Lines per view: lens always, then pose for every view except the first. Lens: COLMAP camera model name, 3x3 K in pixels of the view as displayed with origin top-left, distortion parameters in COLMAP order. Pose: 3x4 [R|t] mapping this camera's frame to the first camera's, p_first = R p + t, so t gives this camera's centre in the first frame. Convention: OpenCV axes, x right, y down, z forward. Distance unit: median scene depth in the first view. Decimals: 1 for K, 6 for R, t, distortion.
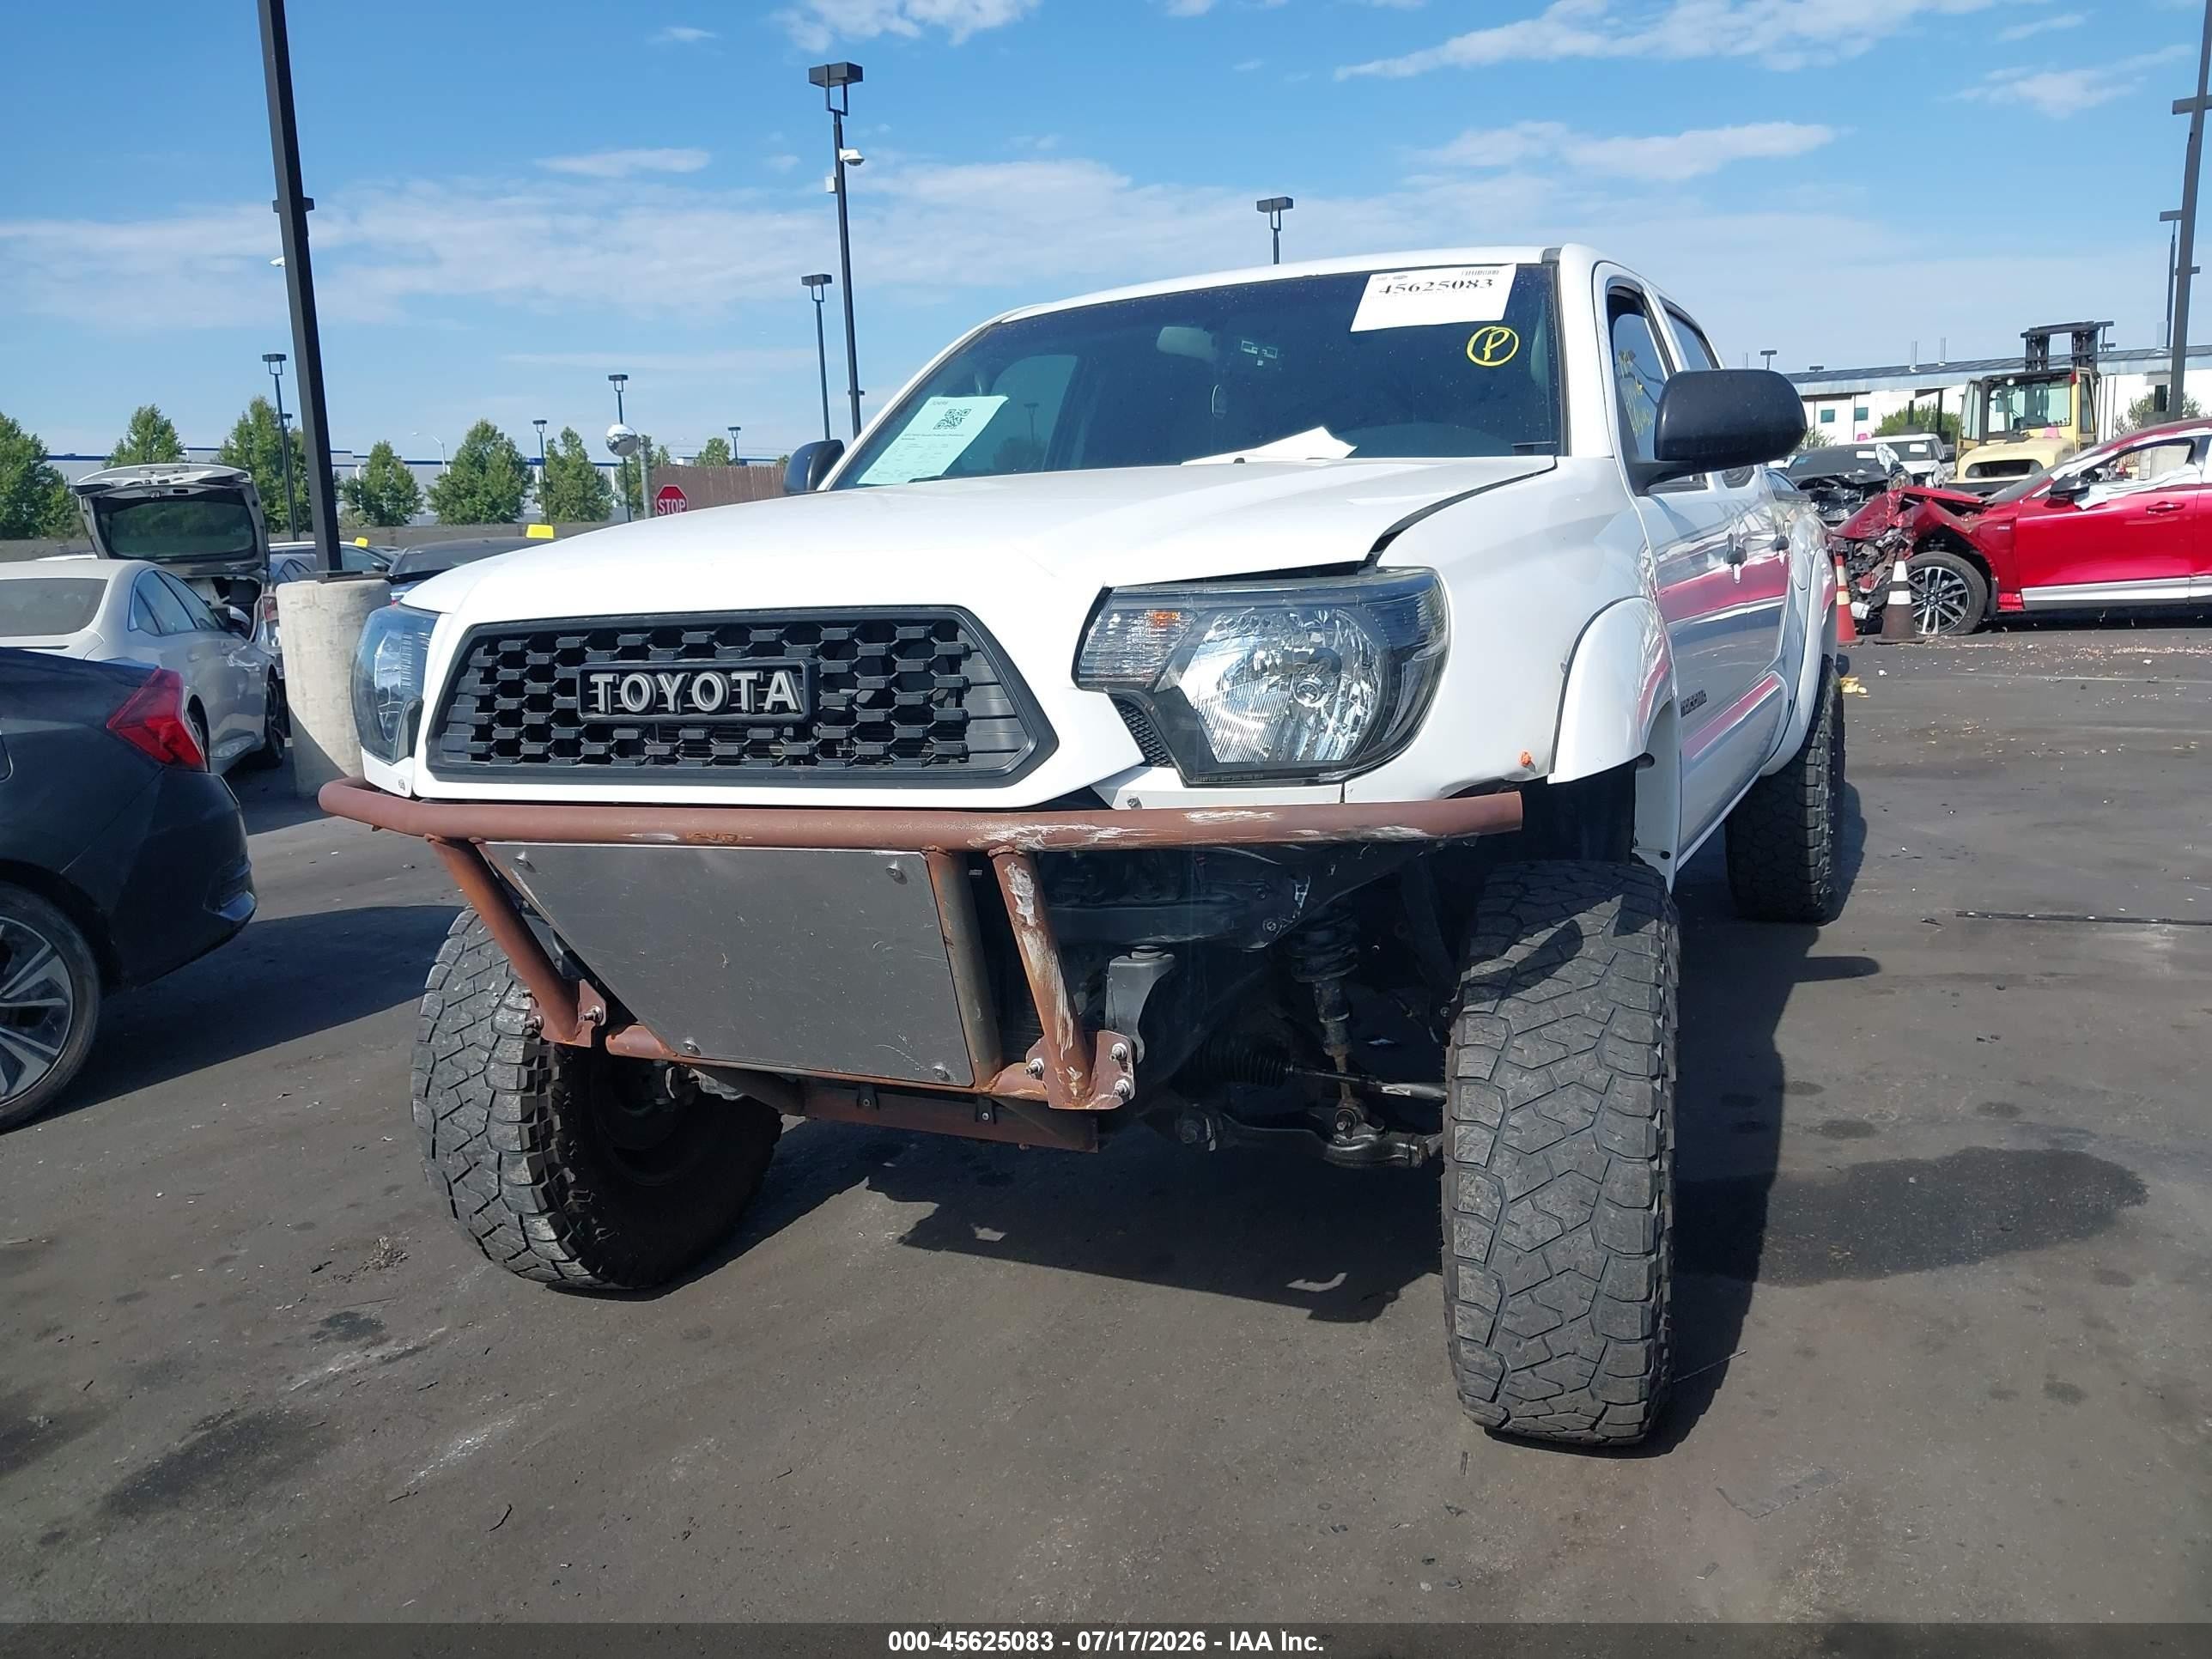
lens RADIAL K [[1759.0, 0, 1115.2], [0, 1759.0, 841.1], [0, 0, 1]] dist [0.005293, 0.001441]
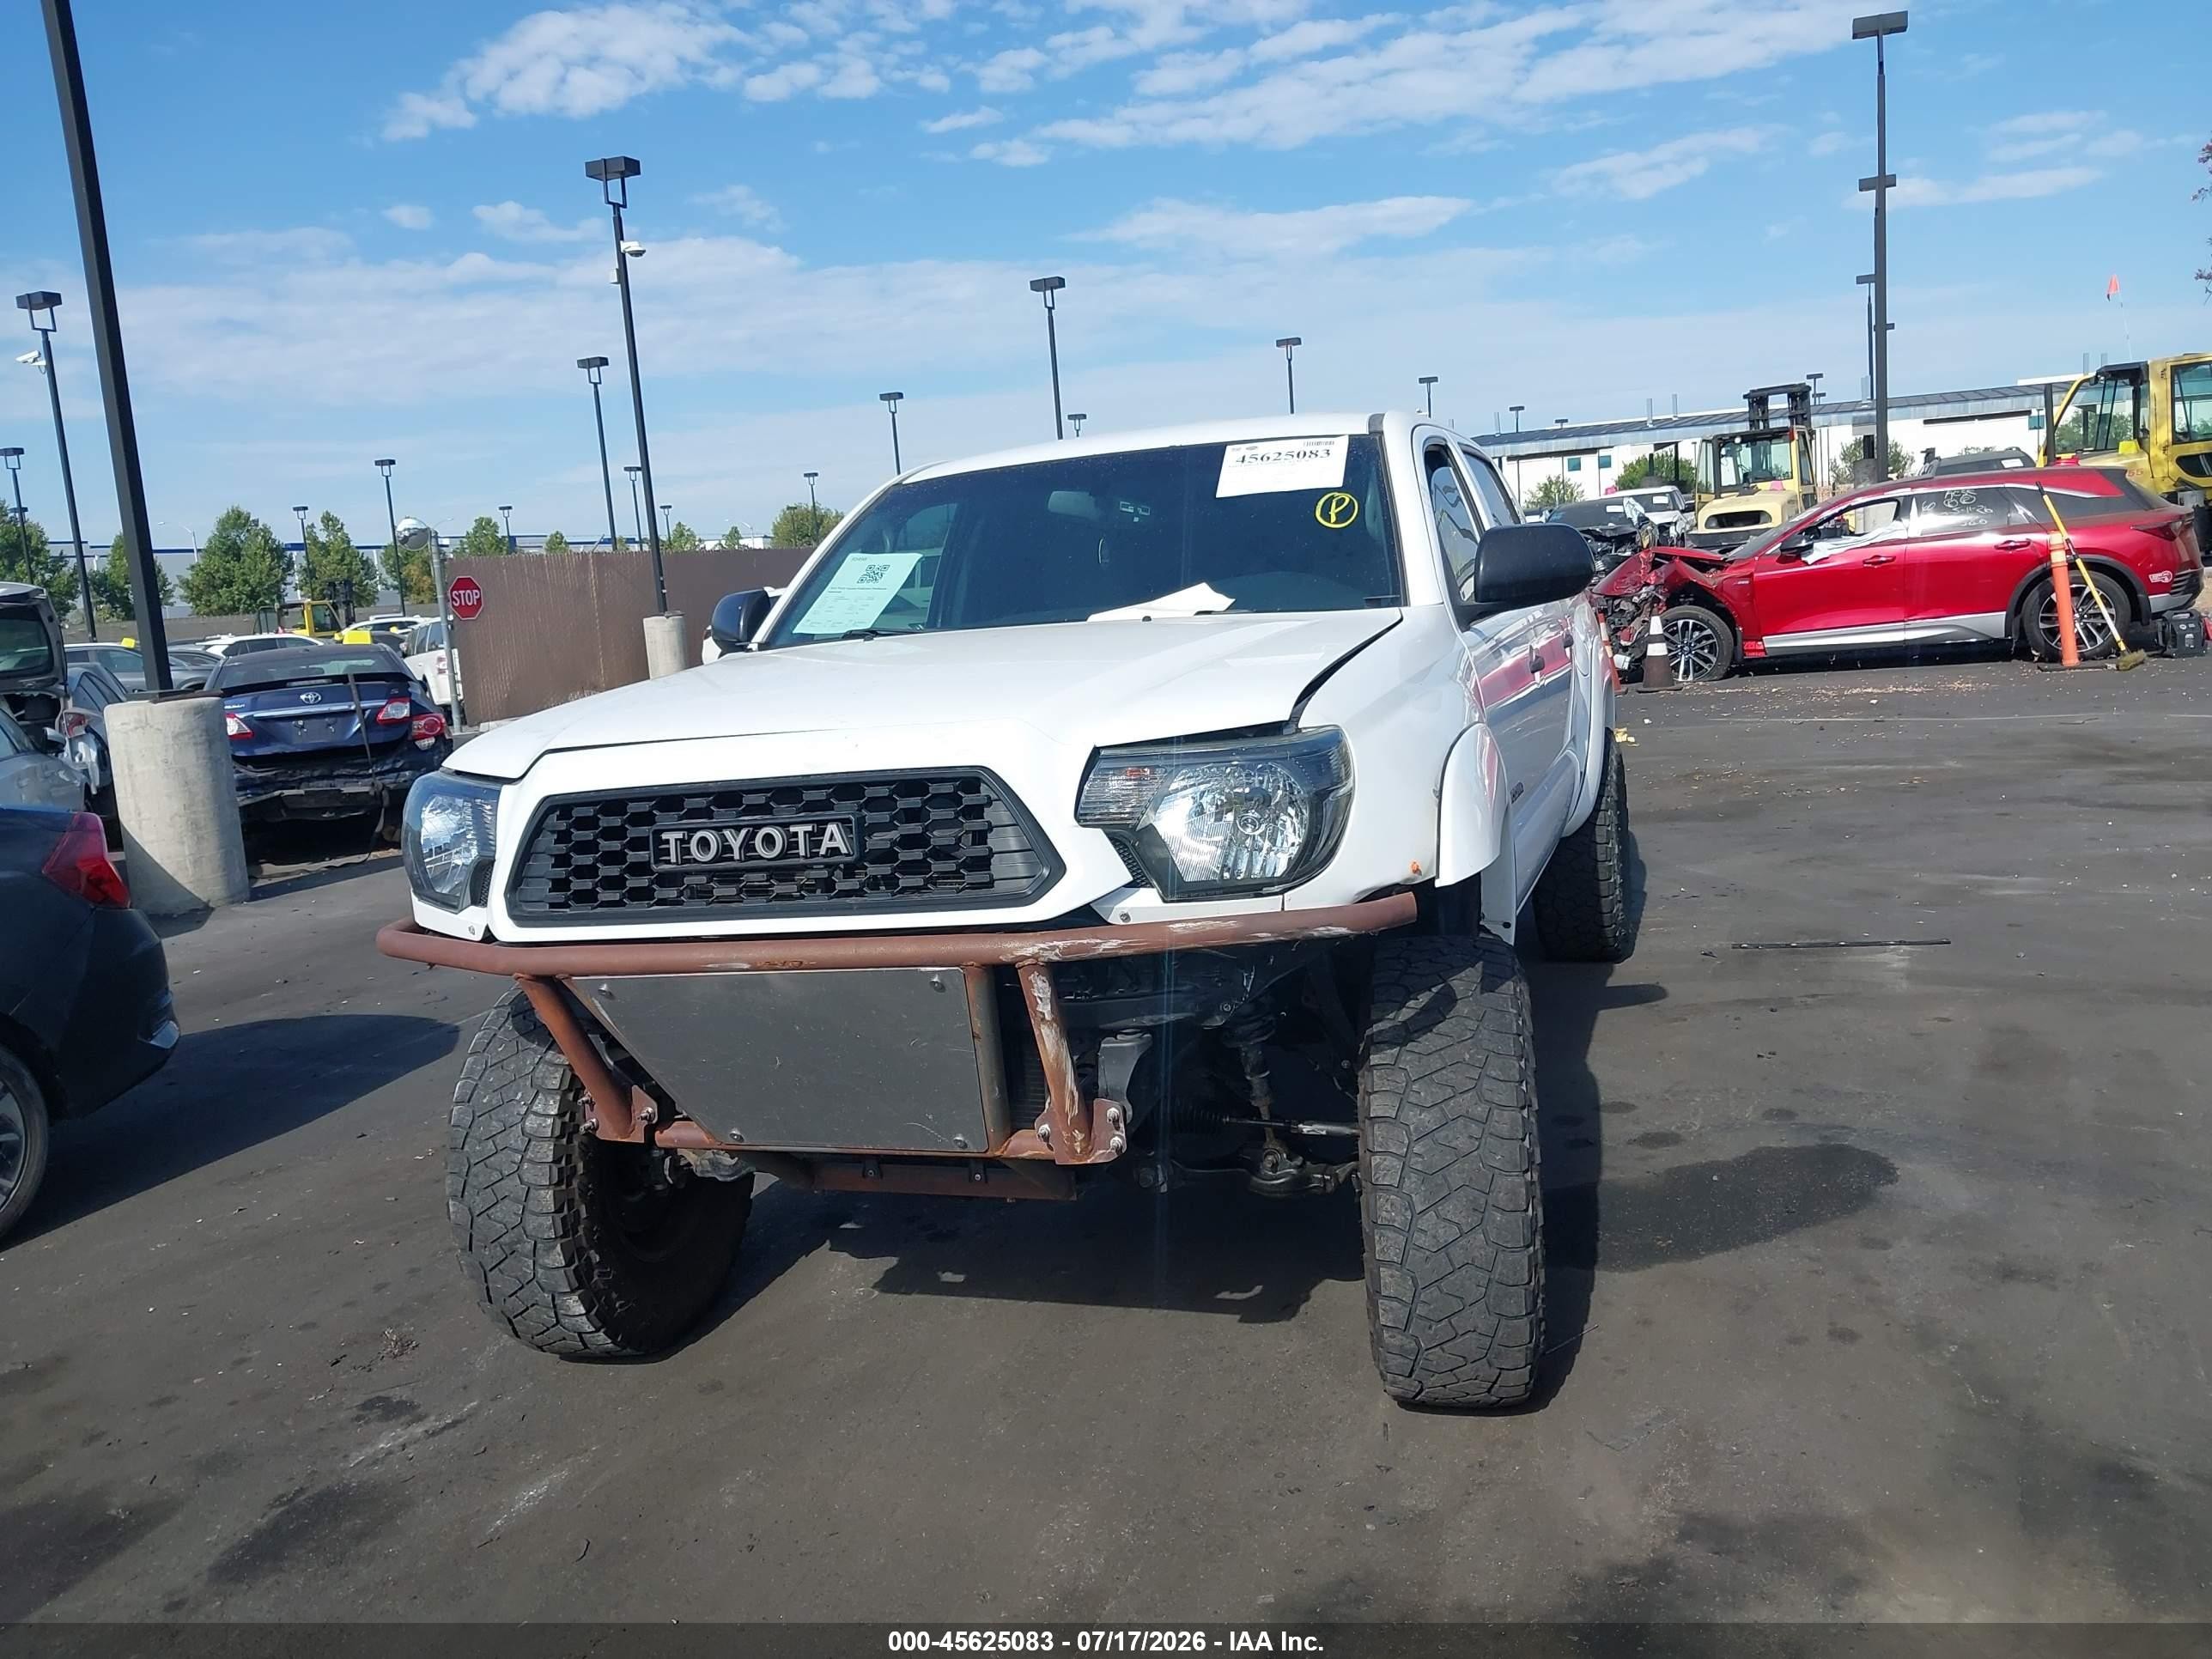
lens RADIAL K [[1762.8, 0, 1096.3], [0, 1762.8, 842.6], [0, 0, 1]] dist [-0.002101, -0.000734]
pose [[0.992895, -0.050891, 0.107564, -0.097291], [0.054319, 0.998097, -0.029182, -0.027580], [-0.105875, 0.034817, 0.993770, -0.184031]]
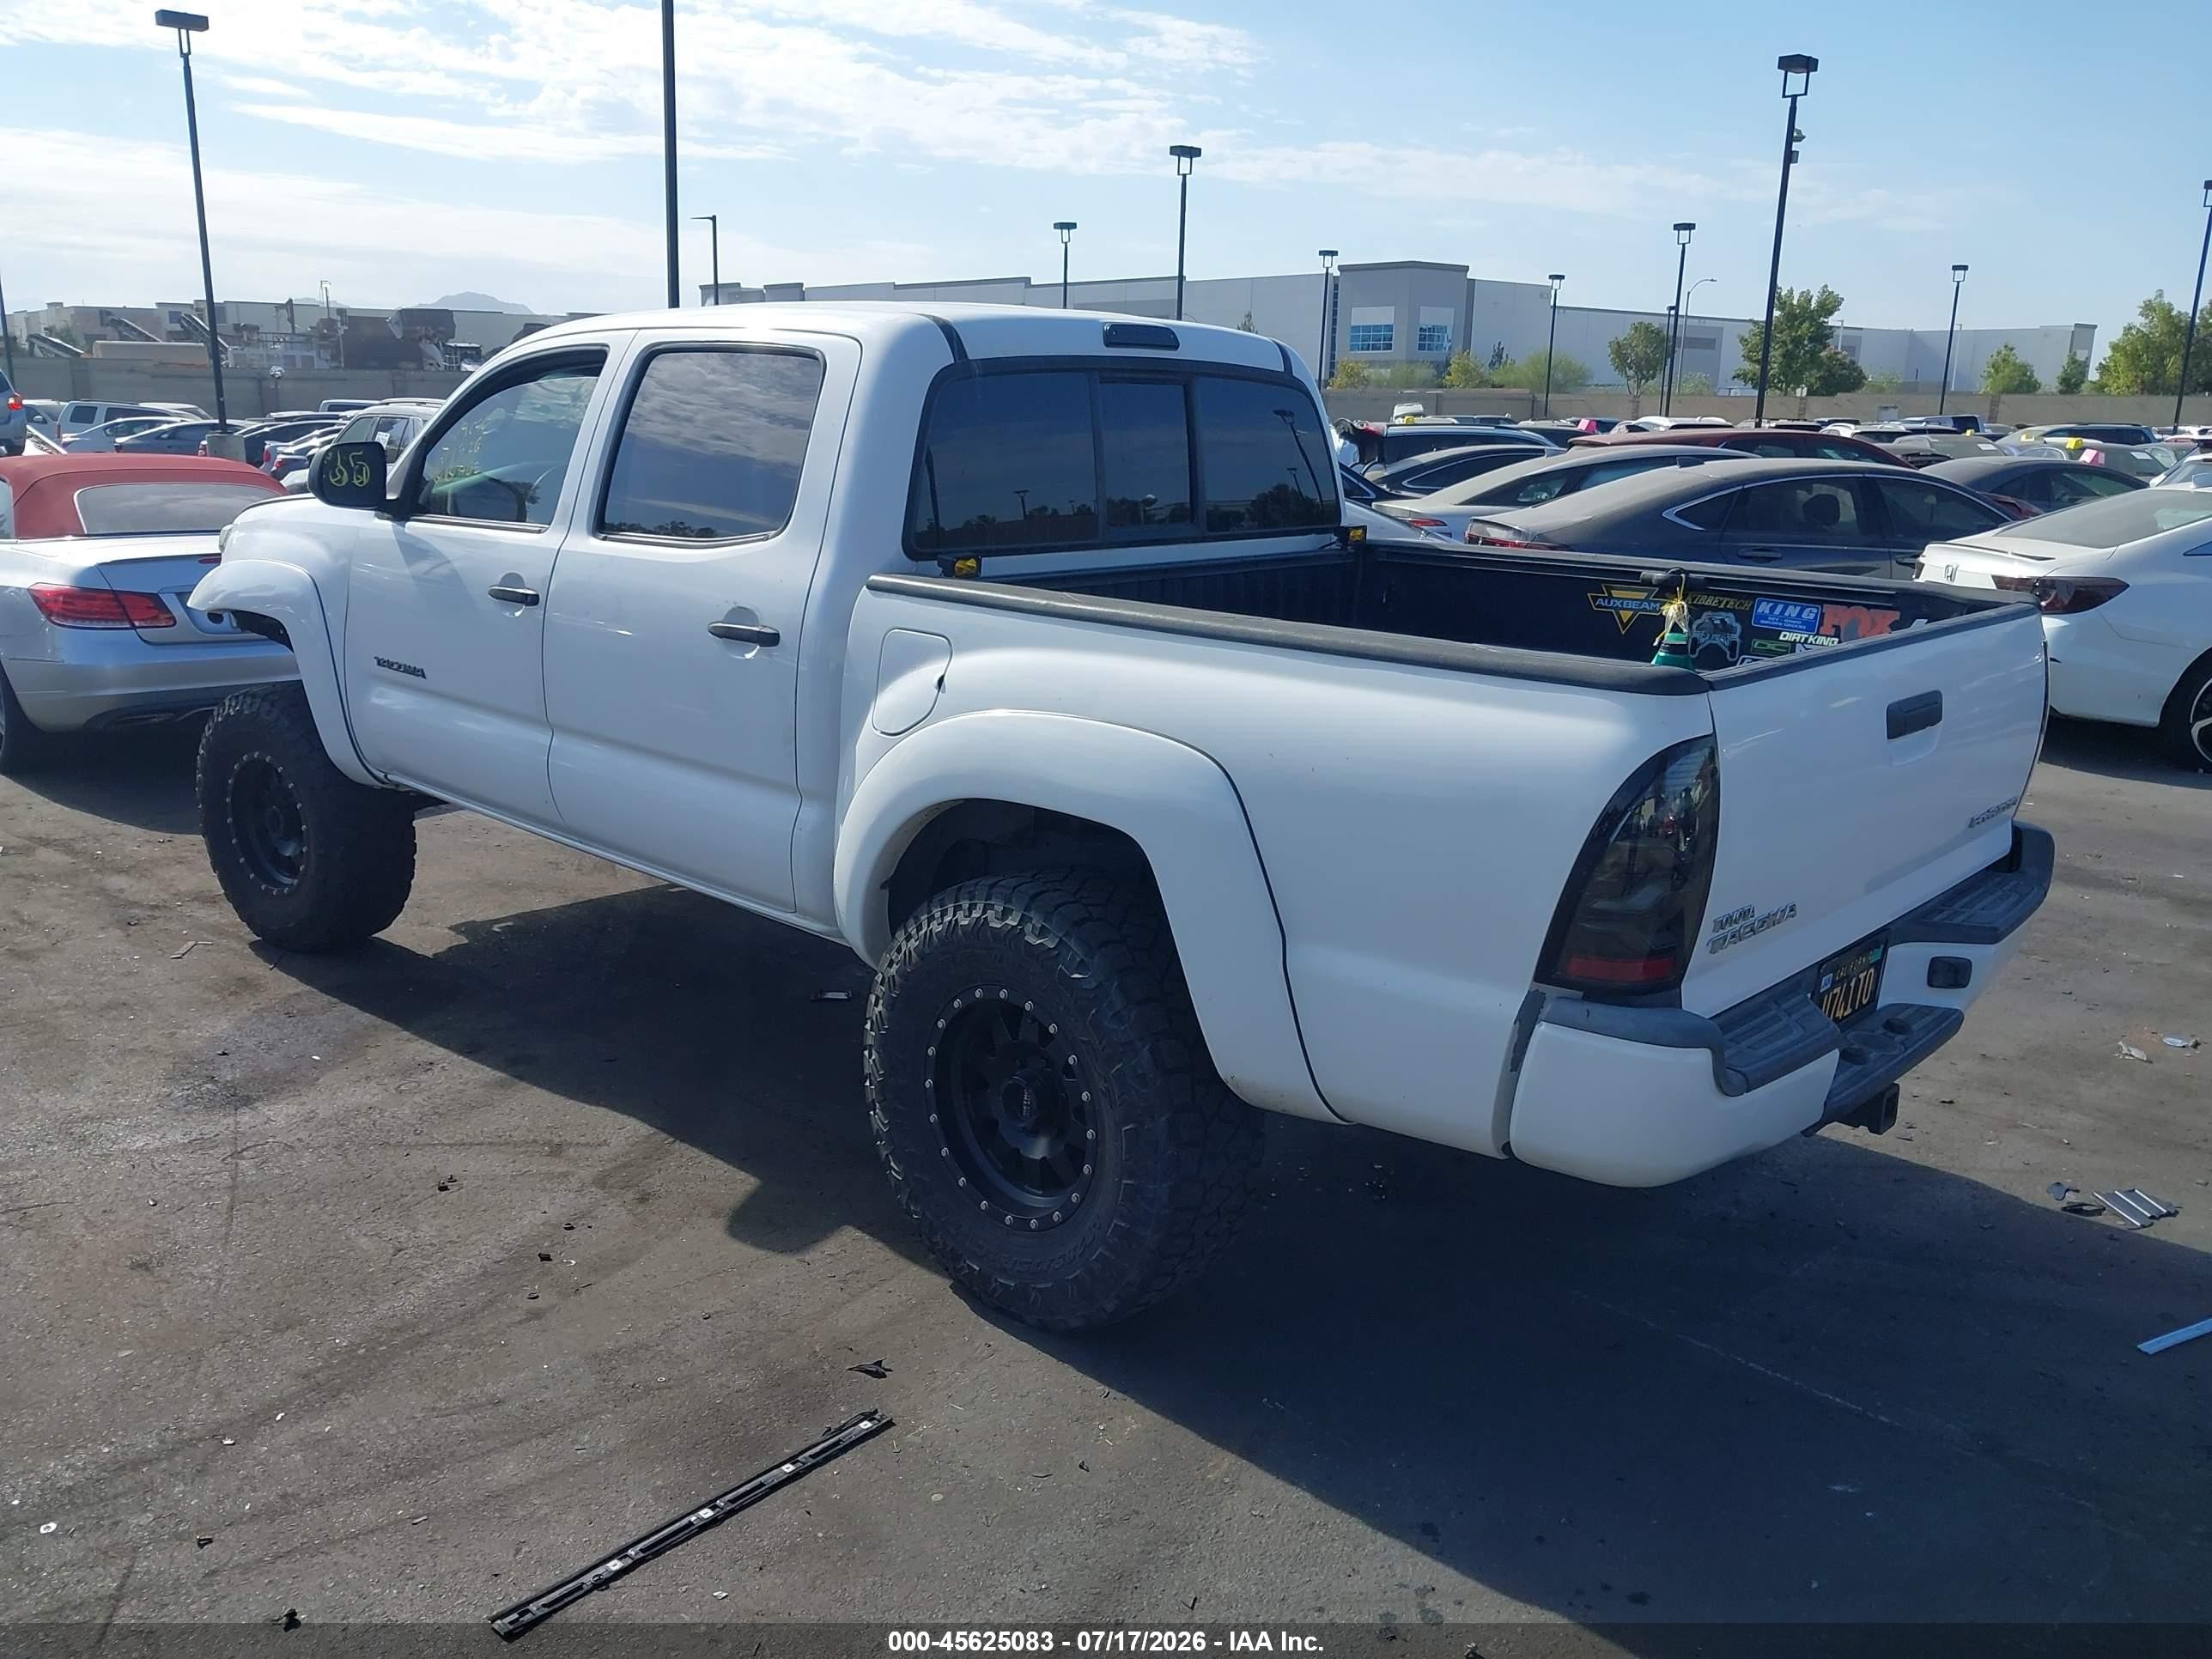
lens RADIAL K [[1751.7, 0, 1101.0], [0, 1751.7, 814.2], [0, 0, 1]] dist [0.010910, 0.005263]
pose [[-0.304406, 0.259649, -0.916471, 1.676496], [-0.168347, 0.932322, 0.320056, -0.585037], [0.937548, 0.251712, -0.240094, 2.128423]]
